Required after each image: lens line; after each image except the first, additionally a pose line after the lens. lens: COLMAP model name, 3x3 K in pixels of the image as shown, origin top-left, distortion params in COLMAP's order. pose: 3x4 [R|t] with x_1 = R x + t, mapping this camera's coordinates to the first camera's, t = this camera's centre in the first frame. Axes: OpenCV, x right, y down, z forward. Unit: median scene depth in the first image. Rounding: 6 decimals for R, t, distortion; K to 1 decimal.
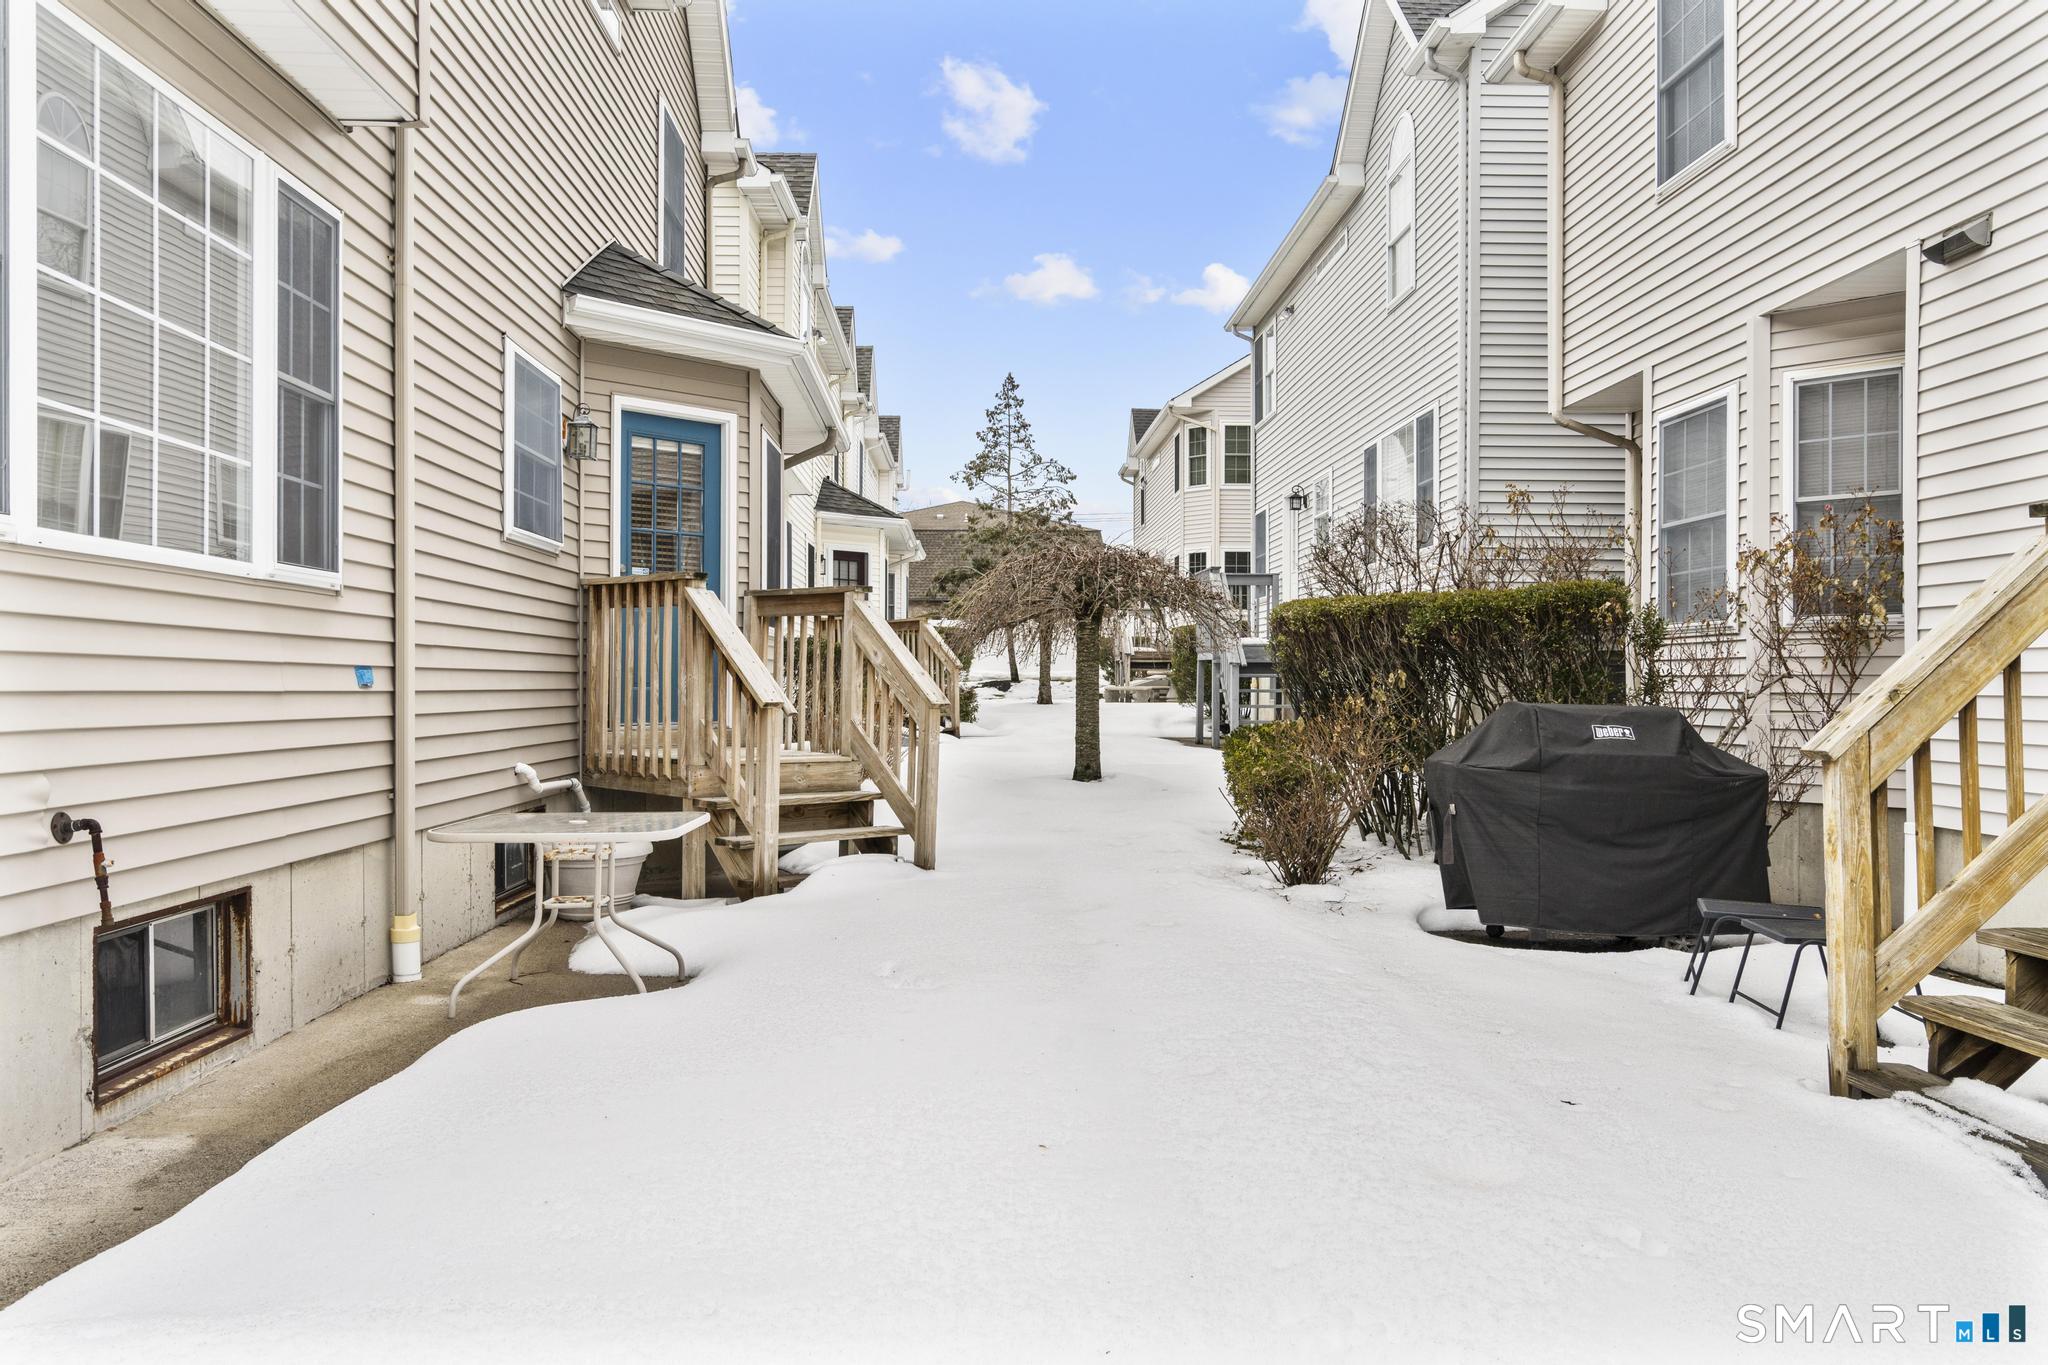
lens RADIAL K [[1405.1, 0, 1024.0], [0, 1405.1, 682.5], [0, 0, 1]] dist [0.003694, 0.000846]
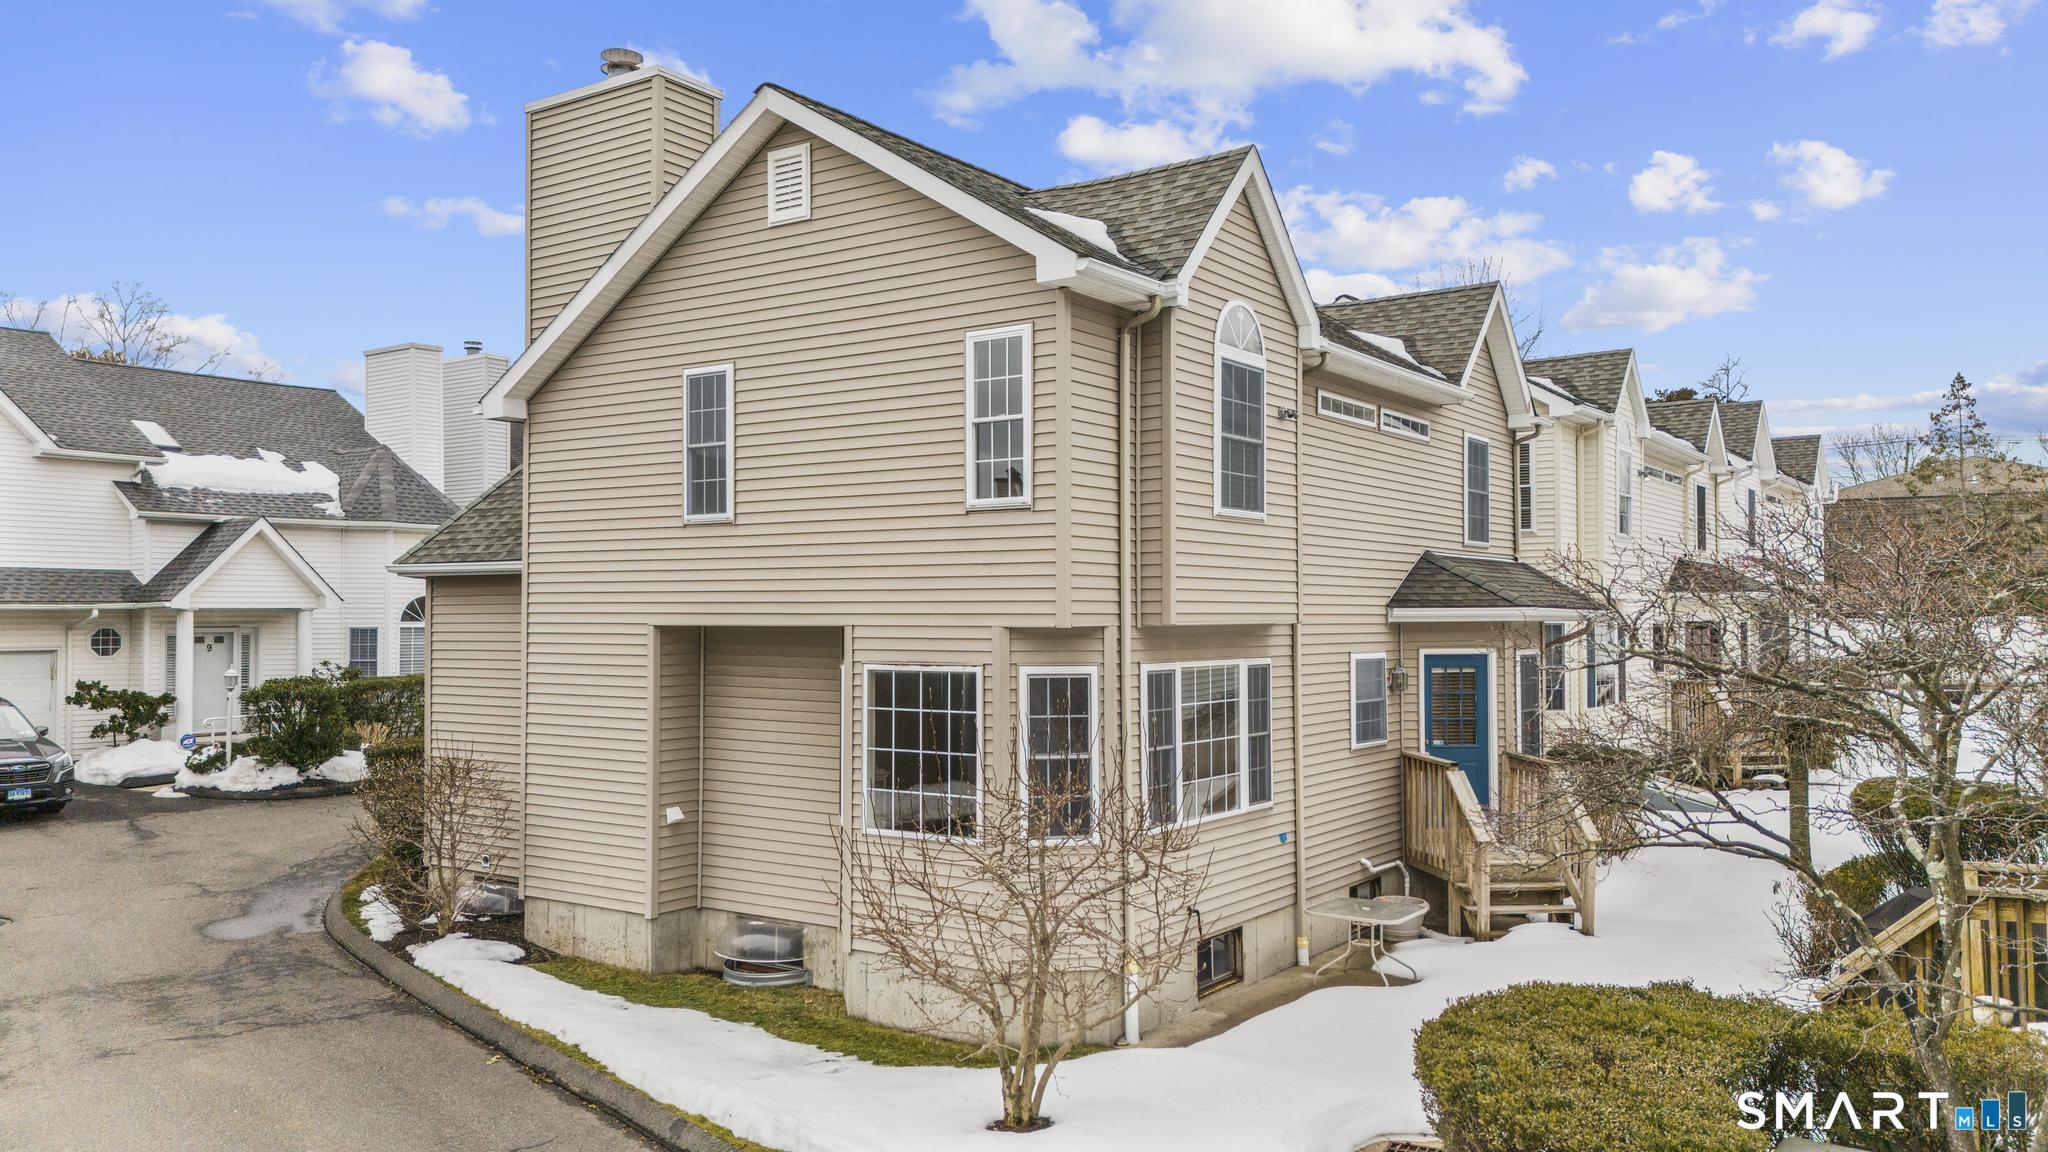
lens RADIAL K [[1495.7, 0, 1024.0], [0, 1495.7, 576.0], [0, 0, 1]] dist [0.103527, -0.135536]
pose [[0.789993, -0.019980, -0.612790, 0.736424], [0.006599, 0.999688, -0.024088, -0.372709], [0.613080, 0.014985, 0.789878, -1.263345]]
